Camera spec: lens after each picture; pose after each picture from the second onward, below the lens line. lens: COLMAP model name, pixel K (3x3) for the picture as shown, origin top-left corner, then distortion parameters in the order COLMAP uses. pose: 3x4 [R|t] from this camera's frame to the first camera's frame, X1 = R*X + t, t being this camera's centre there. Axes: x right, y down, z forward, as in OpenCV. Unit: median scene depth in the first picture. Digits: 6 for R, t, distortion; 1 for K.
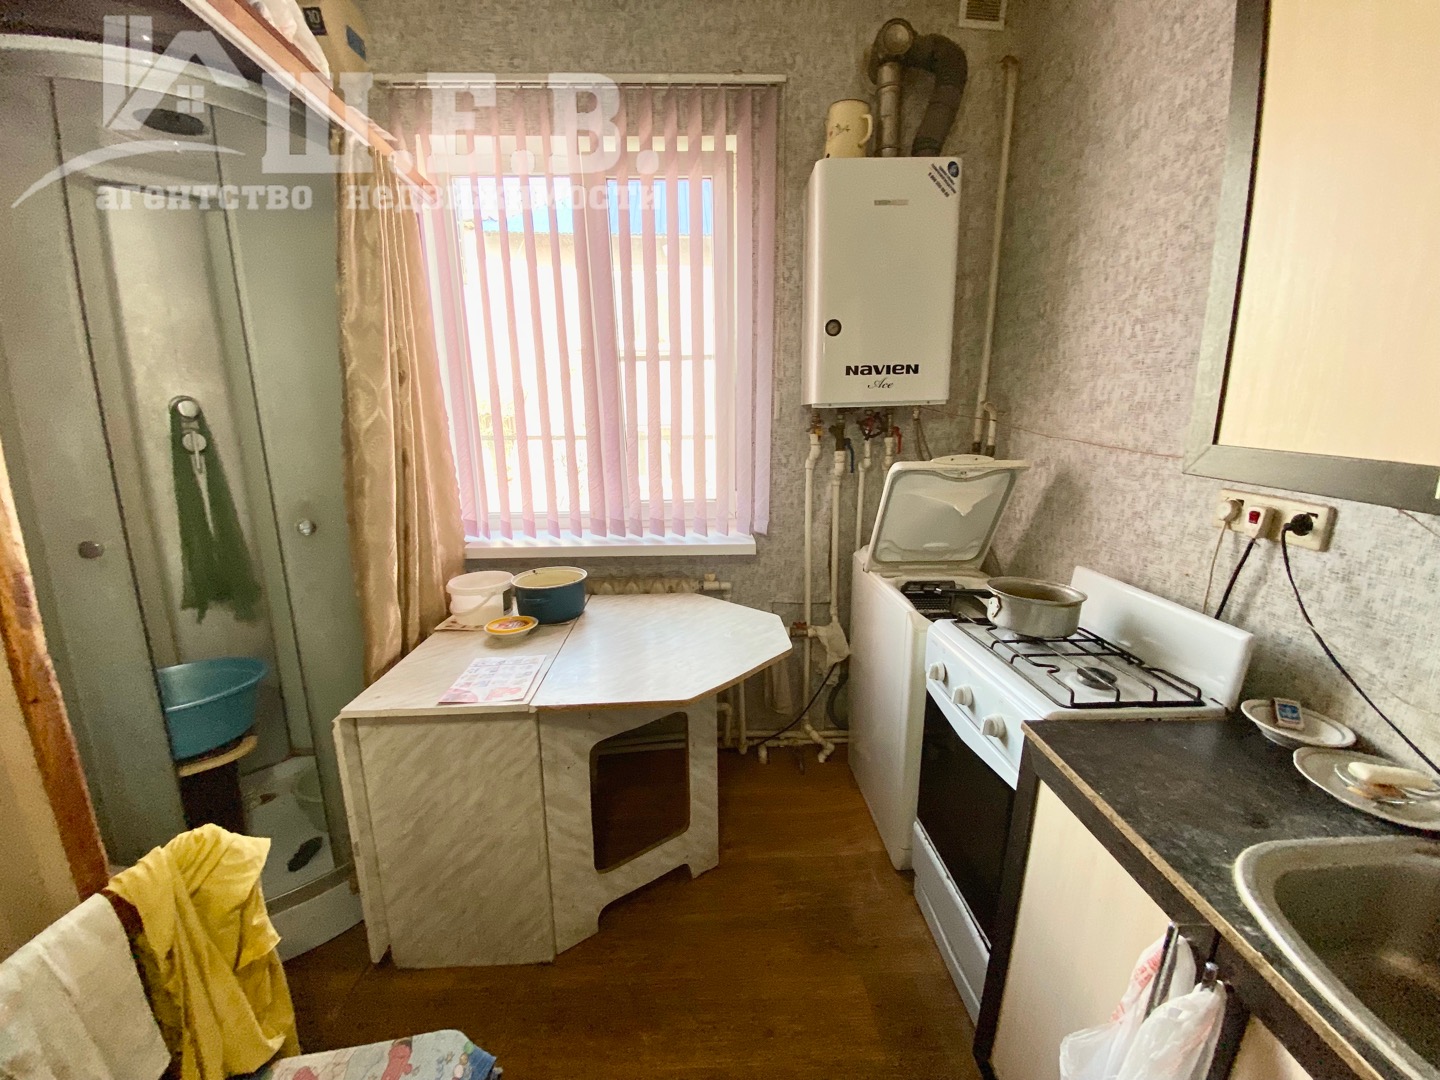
lens RADIAL K [[592.6, 0, 727.1], [0, 592.6, 536.5], [0, 0, 1]] dist [0.012634, -0.016768]
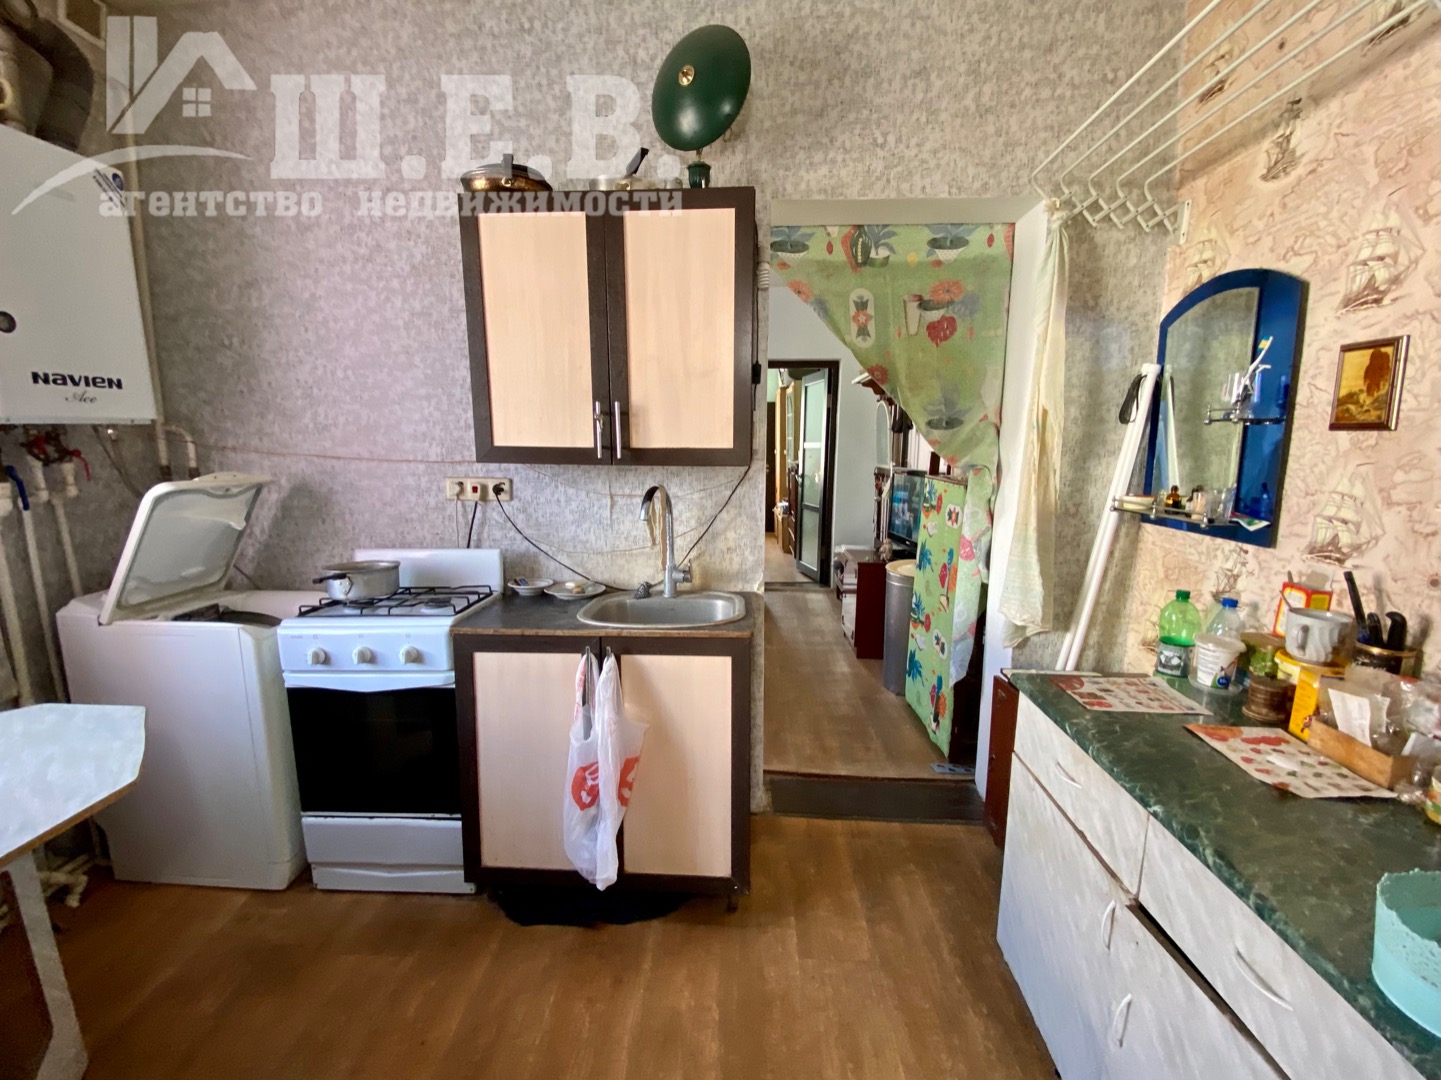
lens RADIAL K [[593.1, 0, 727.6], [0, 593.1, 536.5], [0, 0, 1]] dist [0.012634, -0.016768]
pose [[0.063569, -0.147265, 0.987052, -0.586600], [0.212837, 0.968299, 0.130760, 0.022375], [-0.975018, 0.201769, 0.092897, 0.075157]]
